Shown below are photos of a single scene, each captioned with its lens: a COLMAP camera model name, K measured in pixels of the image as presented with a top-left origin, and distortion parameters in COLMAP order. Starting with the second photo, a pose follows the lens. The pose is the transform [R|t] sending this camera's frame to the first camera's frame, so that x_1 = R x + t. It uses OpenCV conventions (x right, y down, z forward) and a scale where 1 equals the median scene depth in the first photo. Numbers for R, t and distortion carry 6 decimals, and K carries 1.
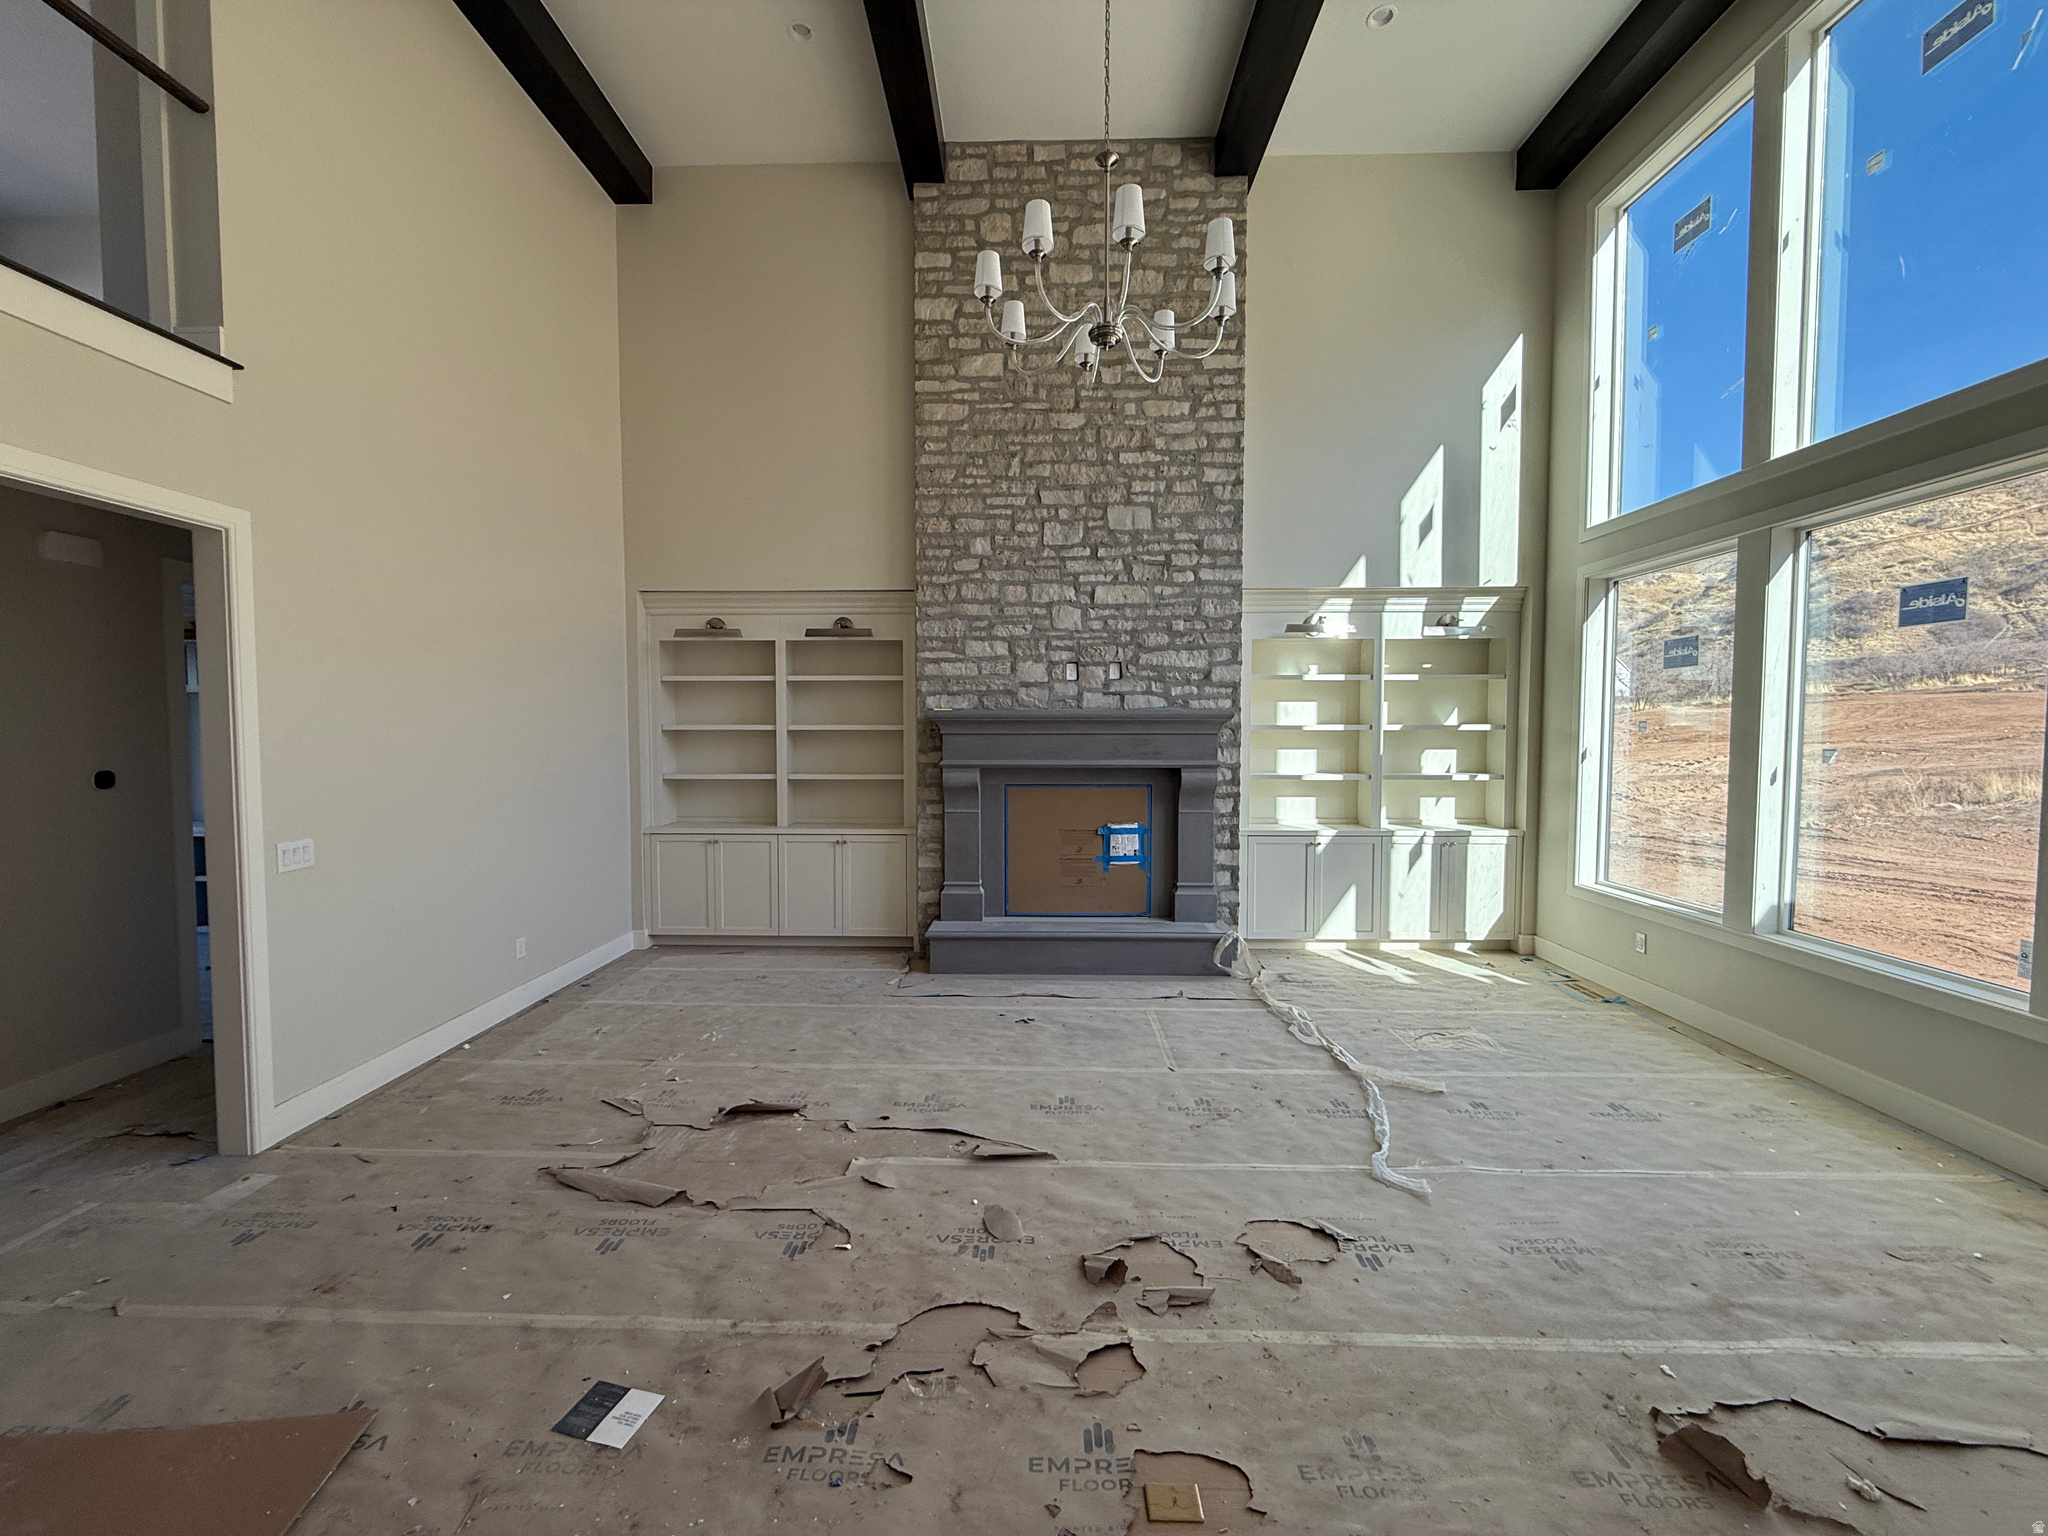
lens RADIAL K [[814.1, 0, 1018.0], [0, 814.1, 766.7], [0, 0, 1]] dist [-0.000710, 0.000550]
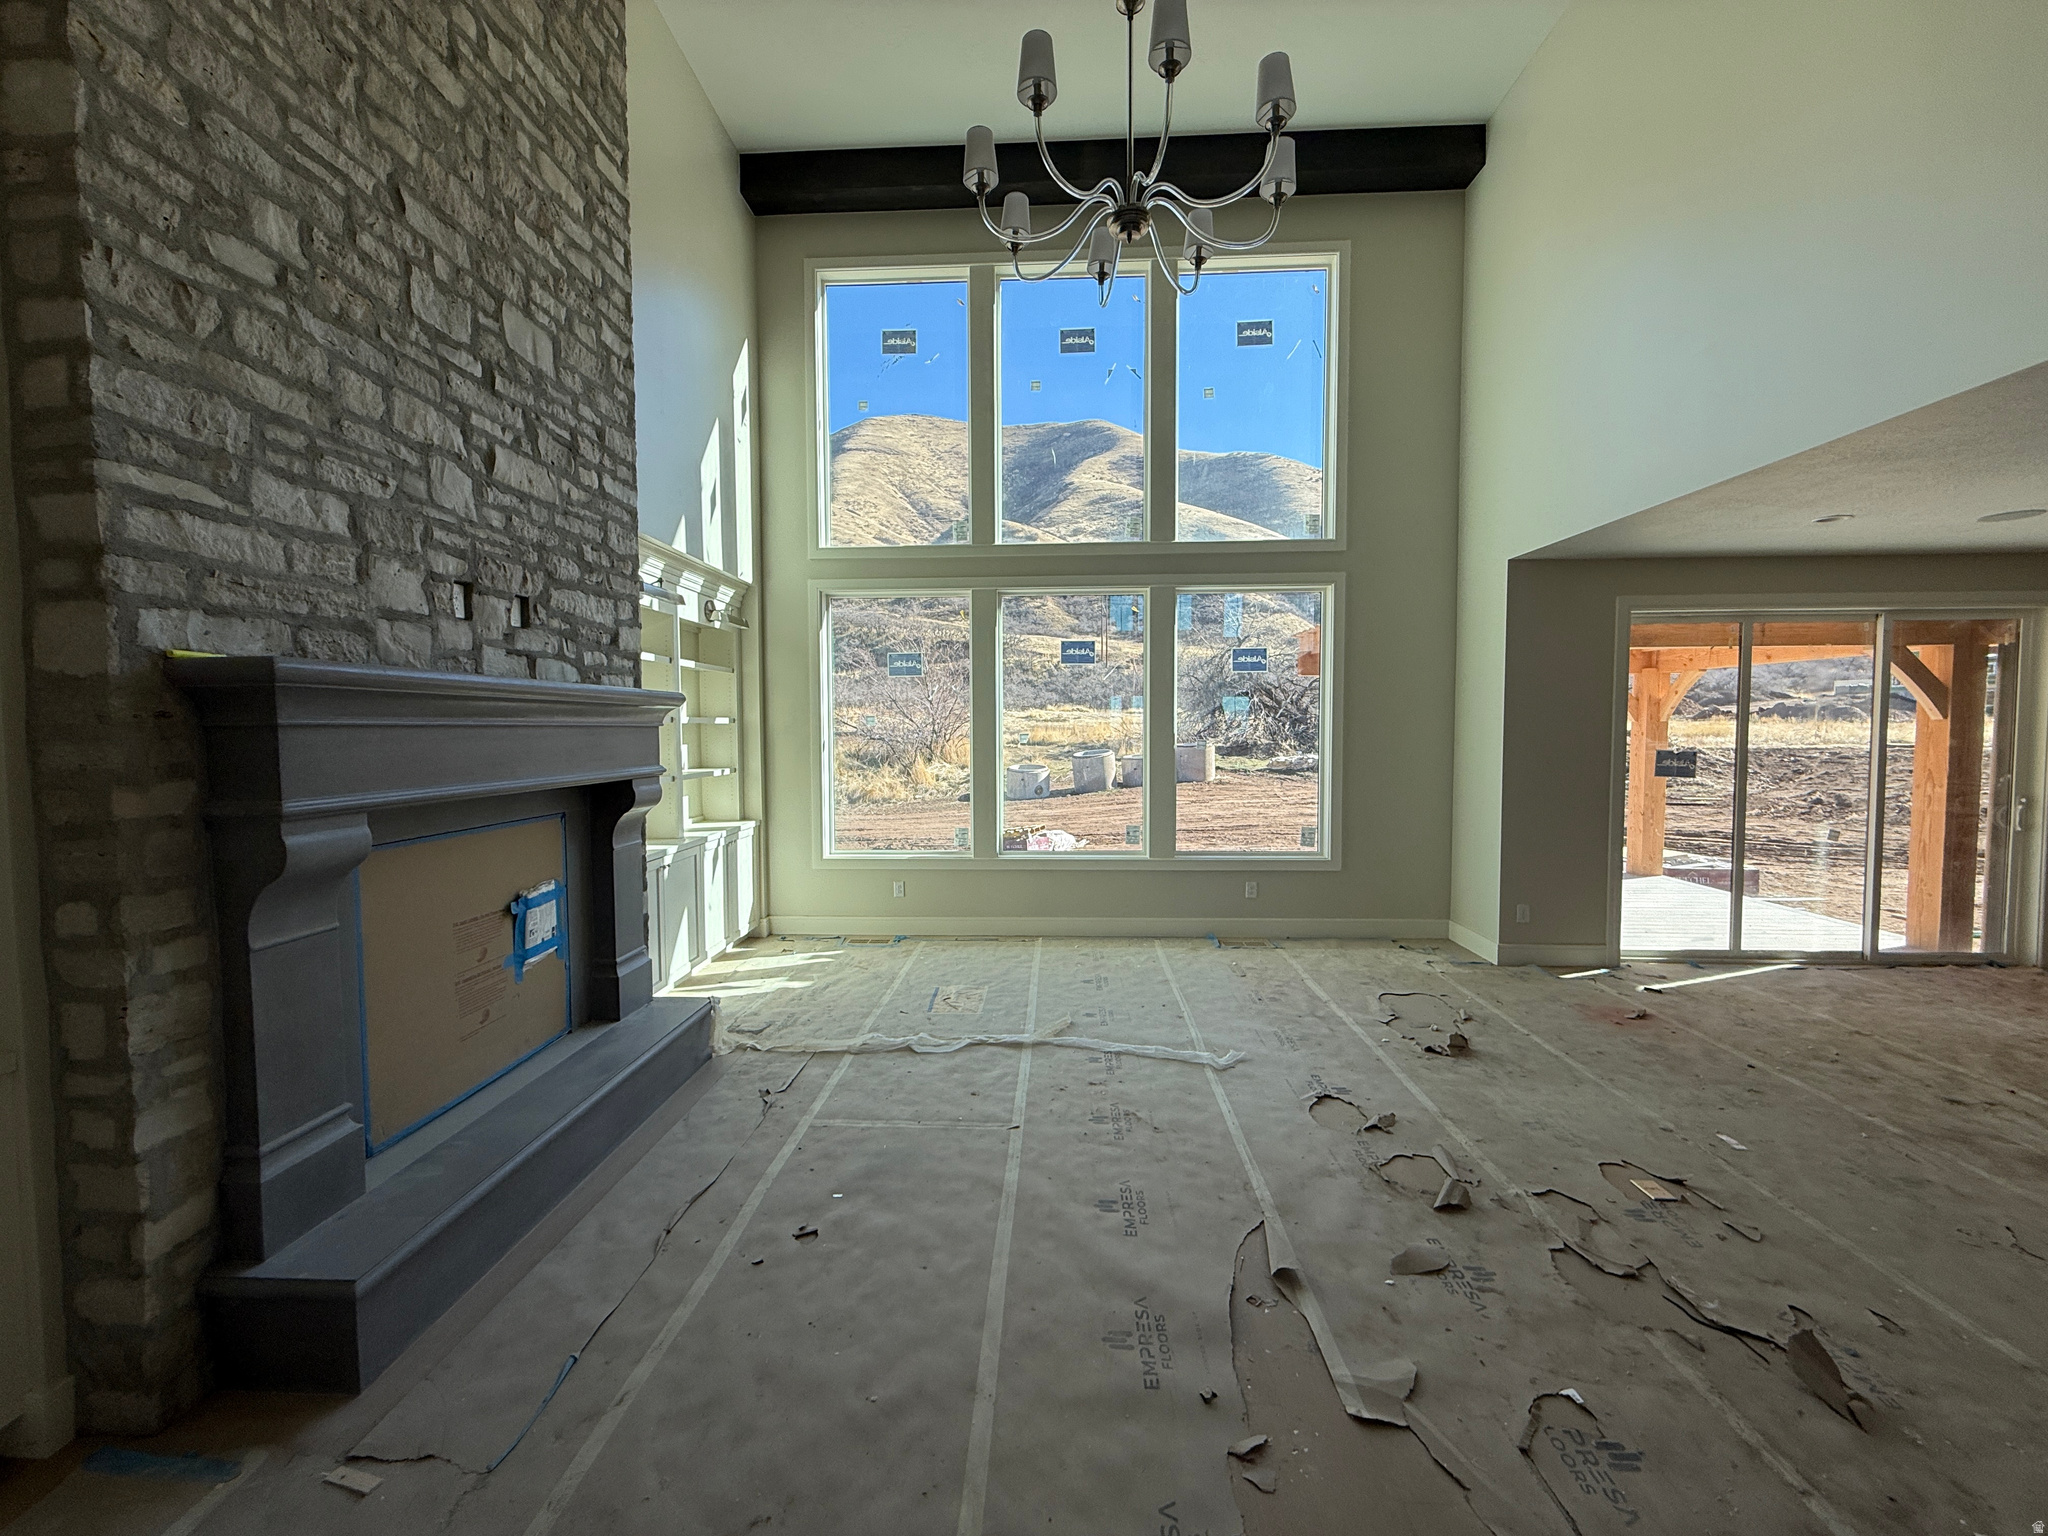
lens RADIAL K [[814.1, 0, 1018.0], [0, 814.1, 766.7], [0, 0, 1]] dist [-0.000710, 0.000550]
pose [[0.022883, -0.048117, 0.998580, -0.428636], [0.050062, 0.997643, 0.046925, -0.022831], [-0.998484, 0.048917, 0.025238, 0.661942]]
